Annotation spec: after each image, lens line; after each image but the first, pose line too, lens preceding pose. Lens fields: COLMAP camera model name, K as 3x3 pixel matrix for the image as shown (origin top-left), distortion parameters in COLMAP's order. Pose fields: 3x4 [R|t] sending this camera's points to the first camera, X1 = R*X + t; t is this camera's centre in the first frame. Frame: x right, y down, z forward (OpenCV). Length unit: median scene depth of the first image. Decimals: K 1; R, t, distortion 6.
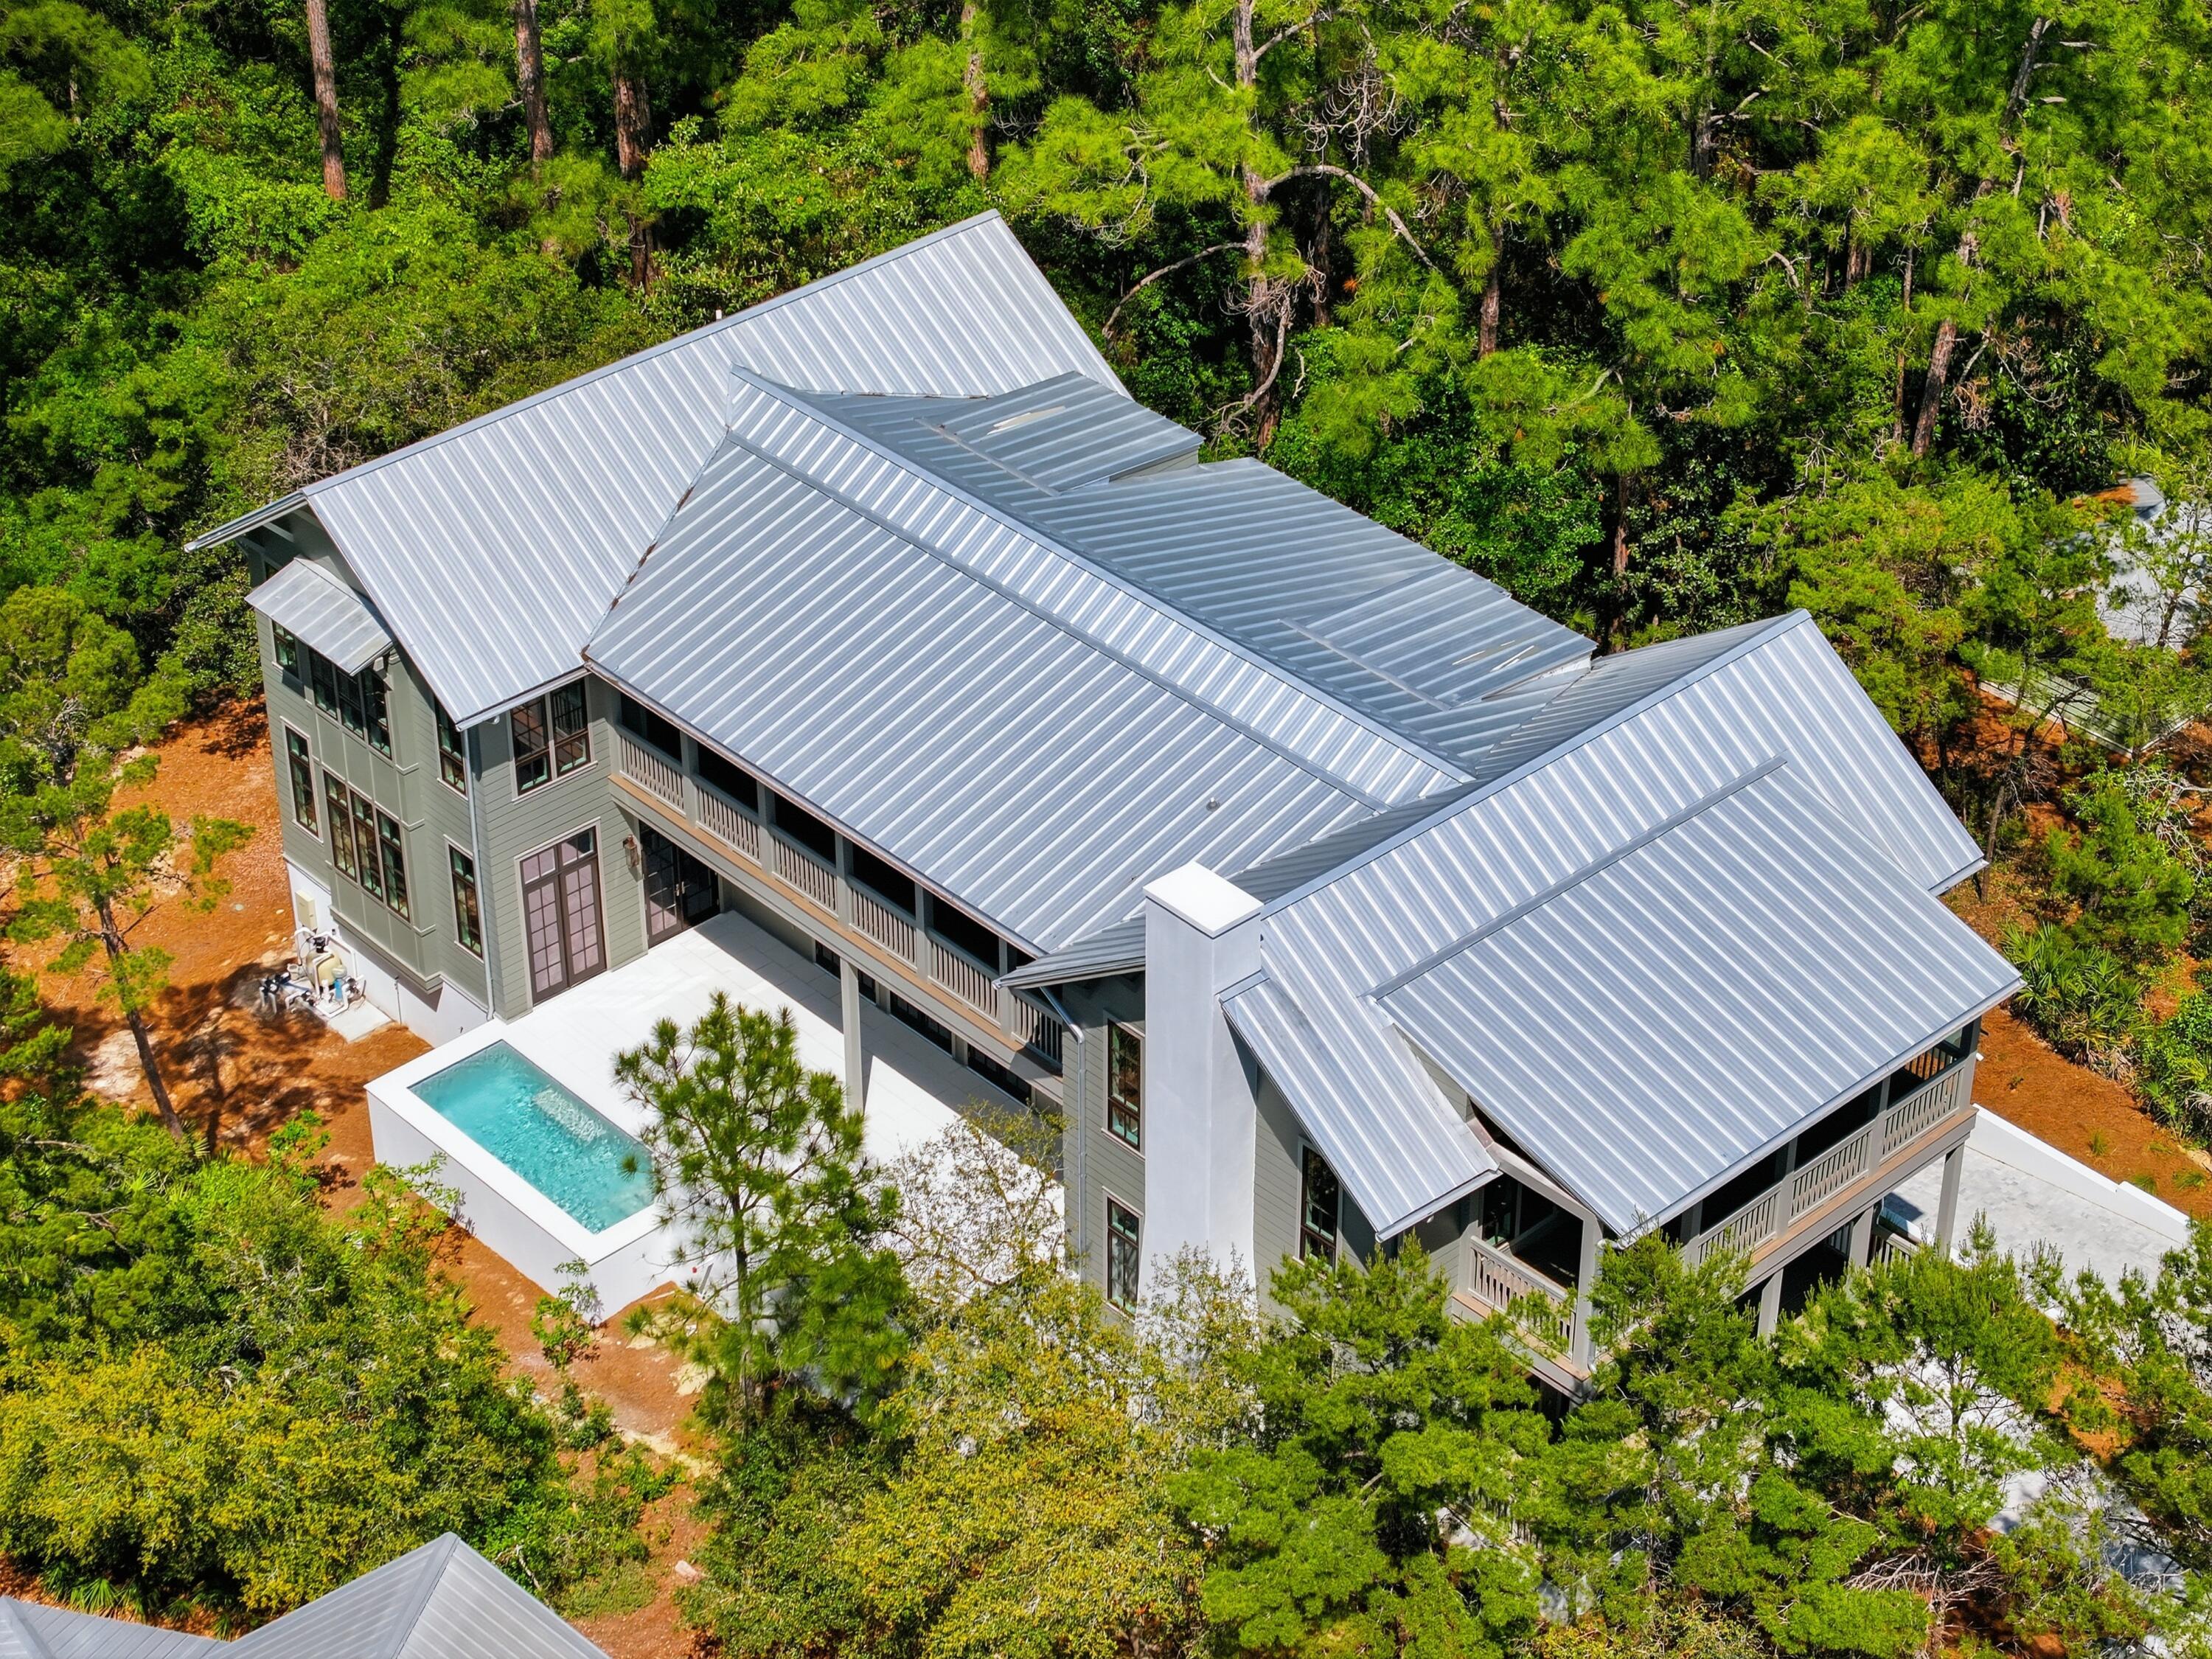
lens RADIAL K [[4540.4, 0, 1106.0], [0, 4540.4, 829.5], [0, 0, 1]] dist [-0.096975, -0.111541]
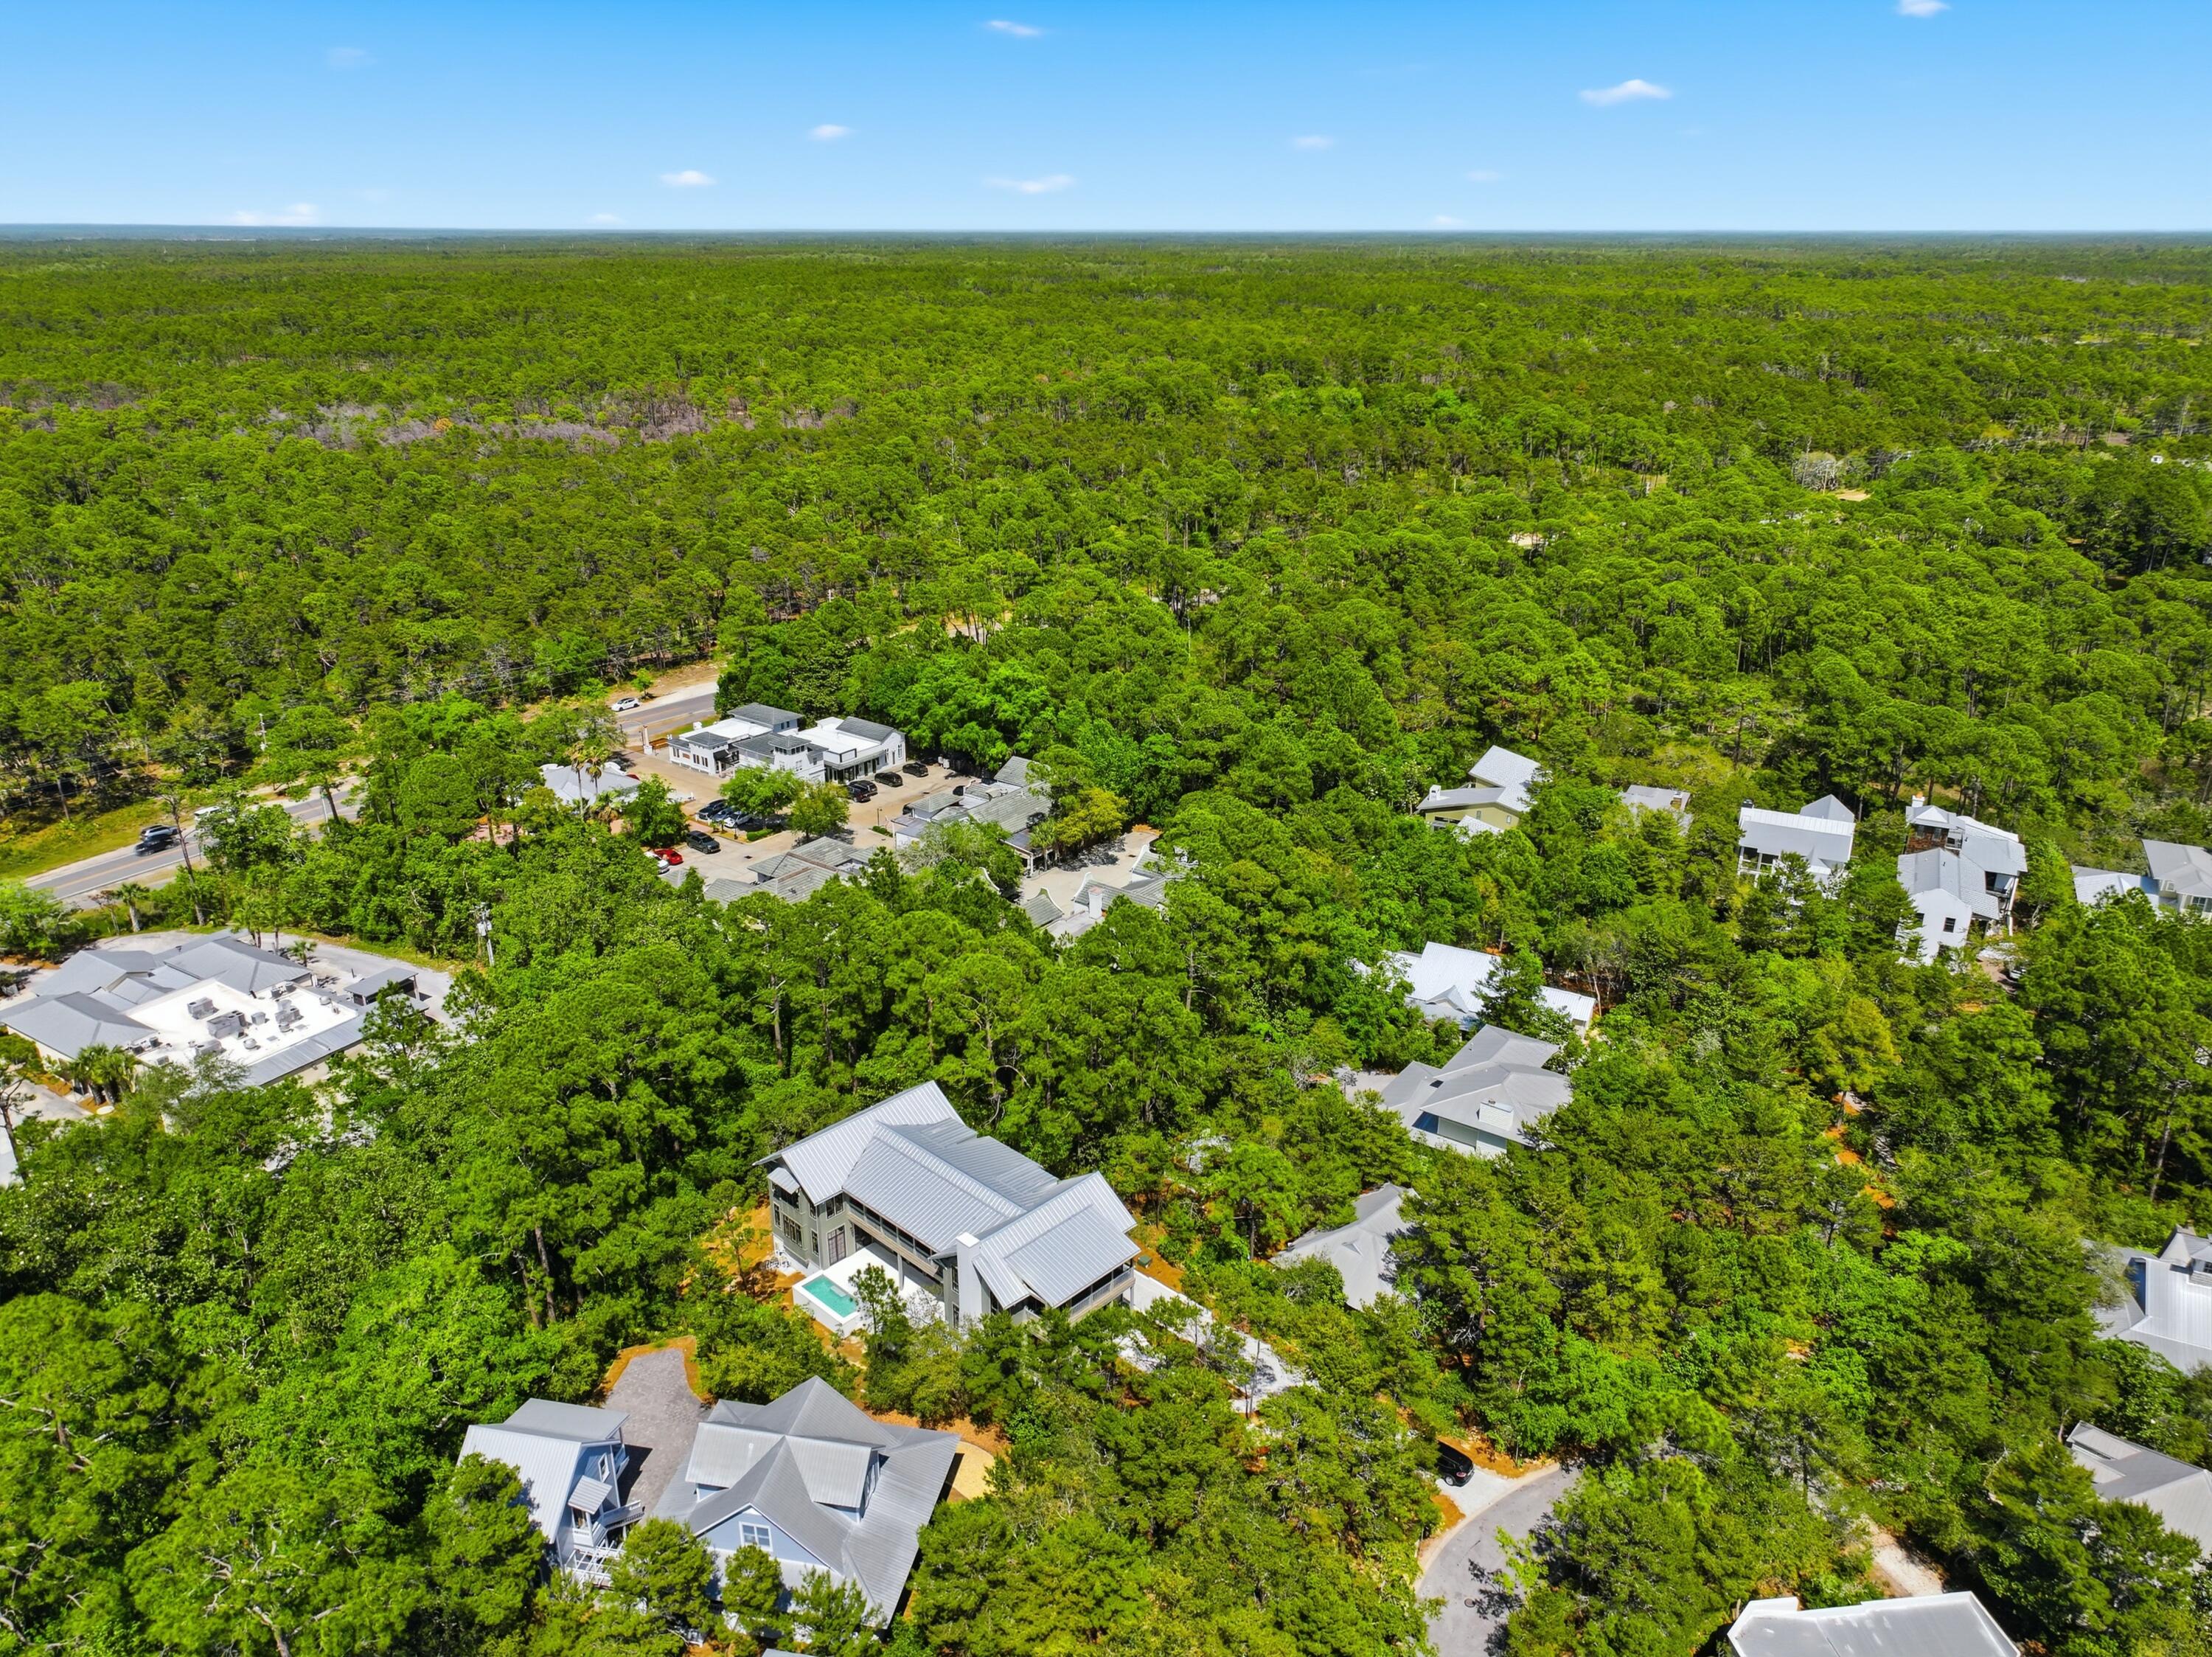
lens RADIAL K [[1555.9, 0, 1106.0], [0, 1555.9, 828.5], [0, 0, 1]] dist [0.007032, 0.001402]
pose [[0.997933, -0.019865, 0.061111, 0.063574], [0.033132, 0.973920, -0.224460, -0.029456], [-0.055058, 0.226021, 0.972565, -0.635486]]
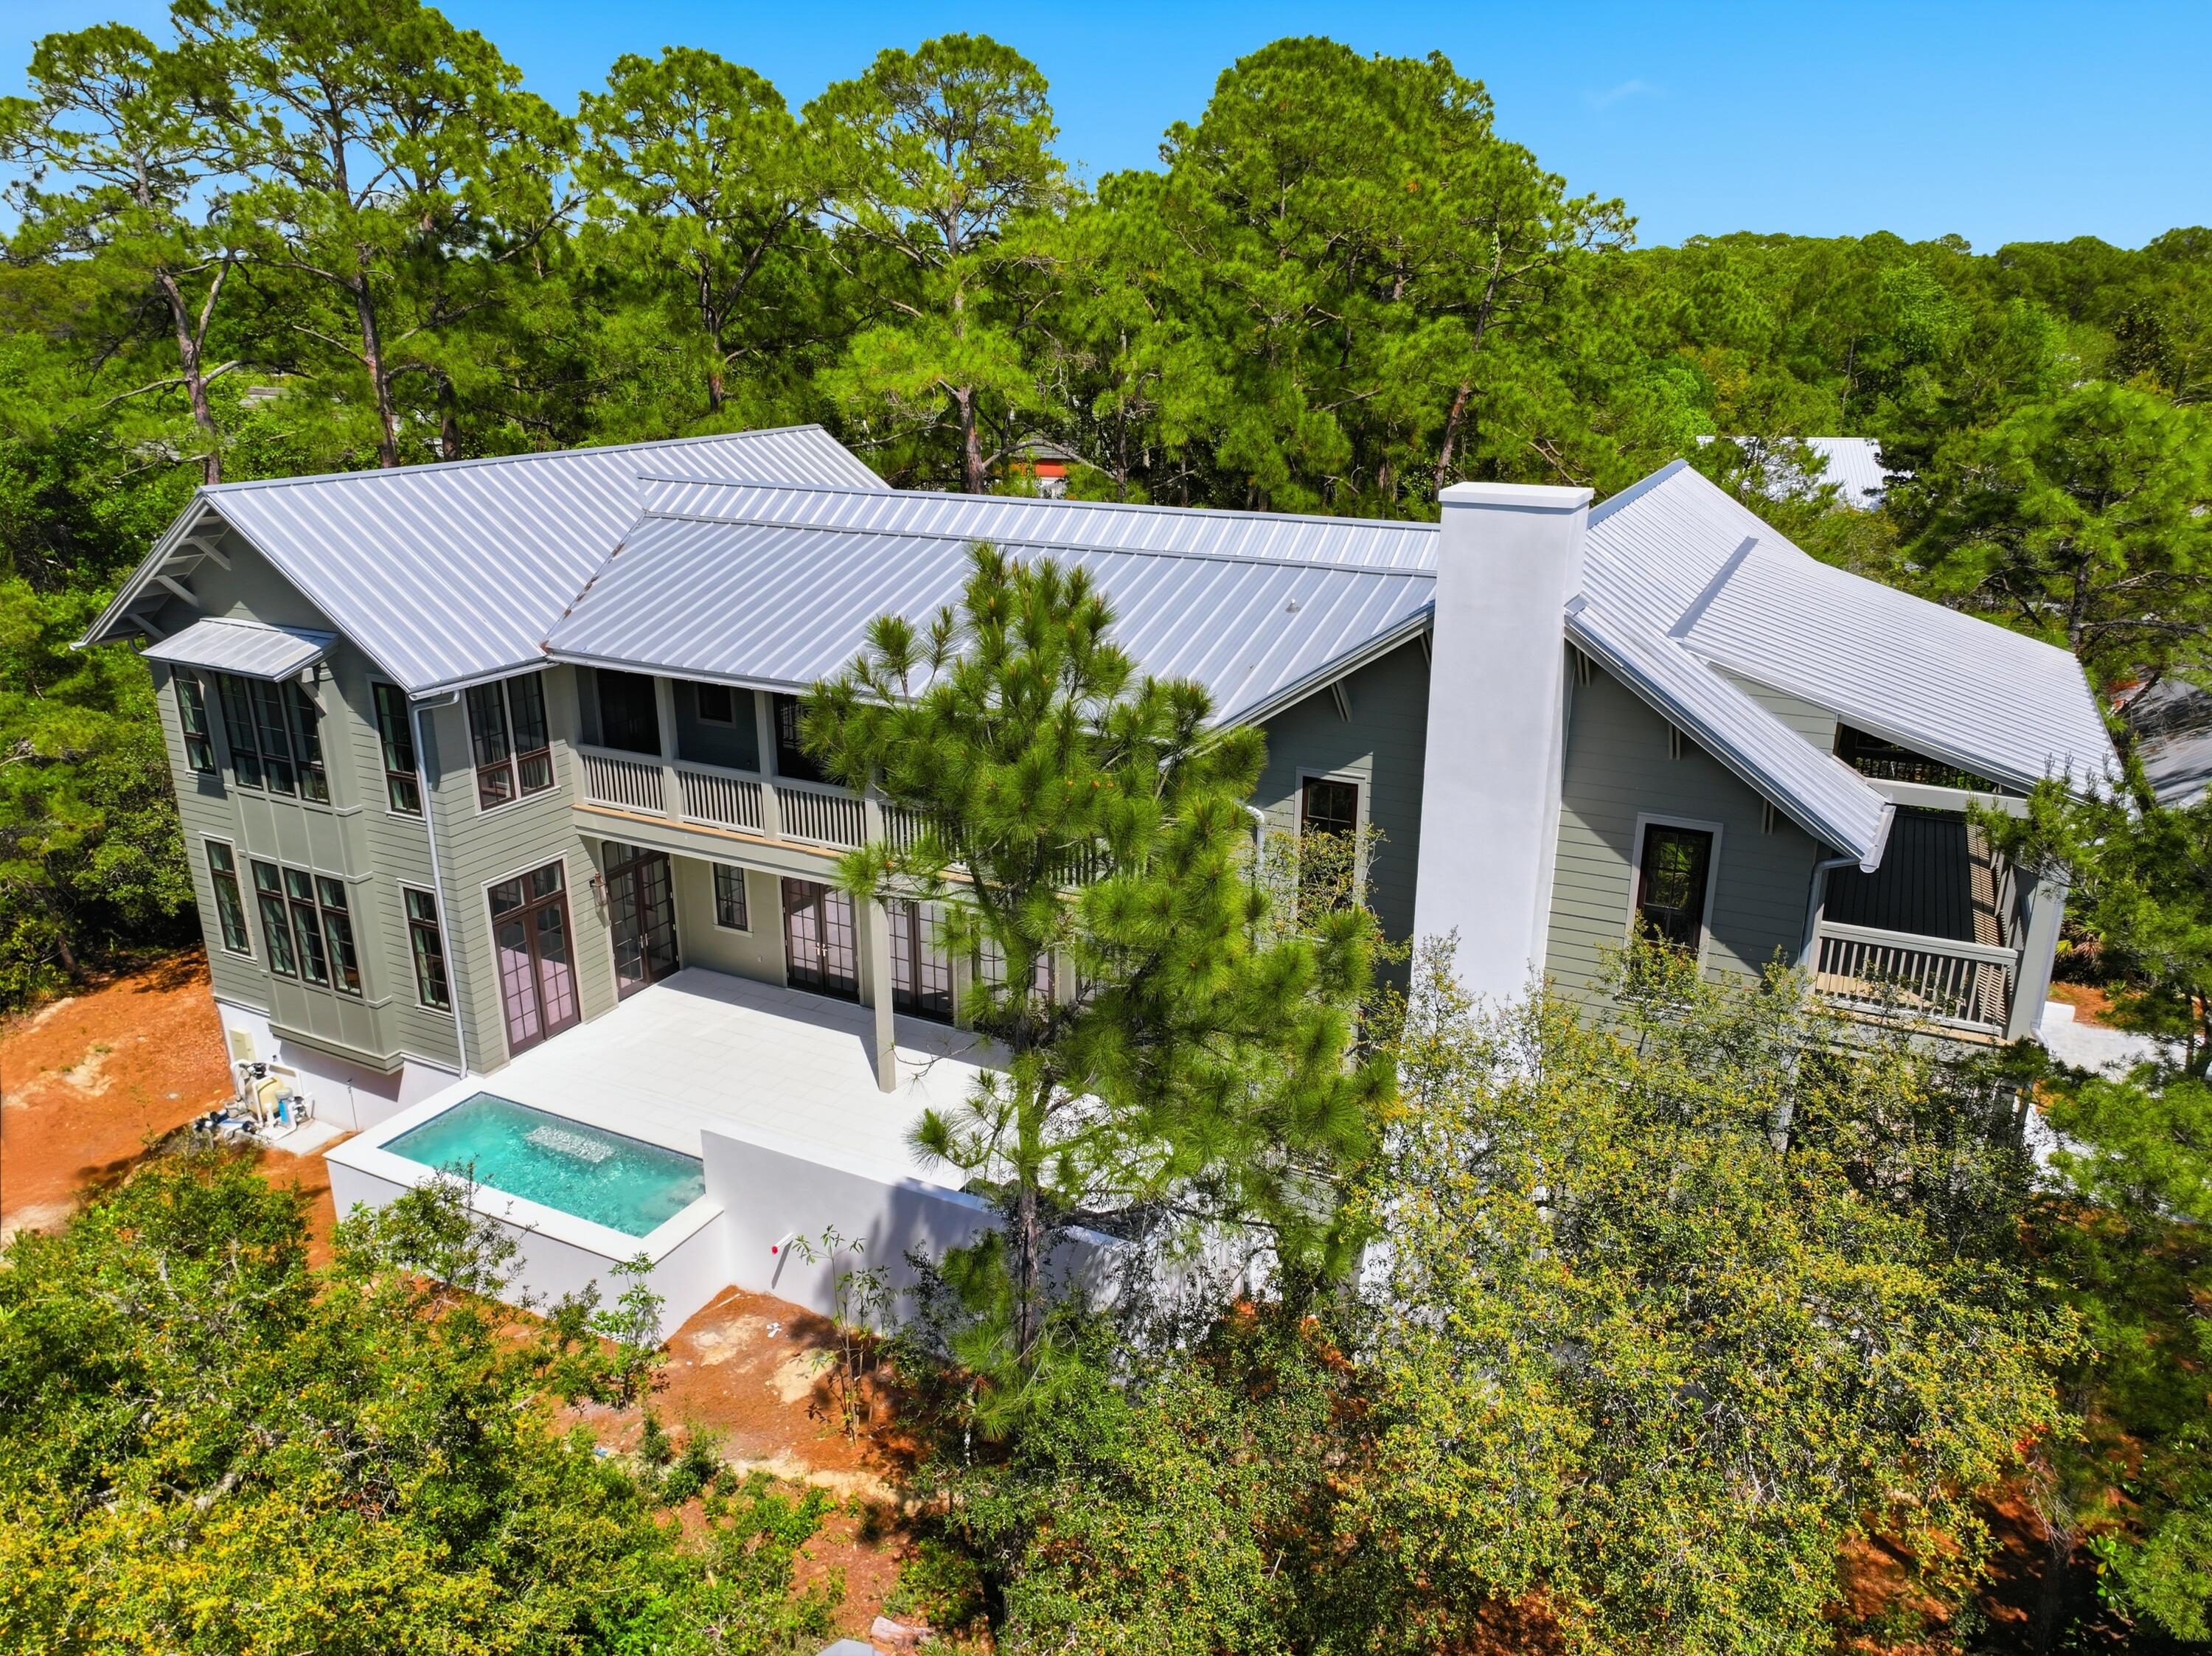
lens RADIAL K [[1555.8, 0, 1106.0], [0, 1555.8, 828.0], [0, 0, 1]] dist [0.007032, 0.001402]
pose [[0.936477, -0.107670, 0.333794, -0.115499], [0.194825, 0.951070, -0.239811, 0.098912], [-0.291641, 0.289609, 0.911632, 0.659778]]
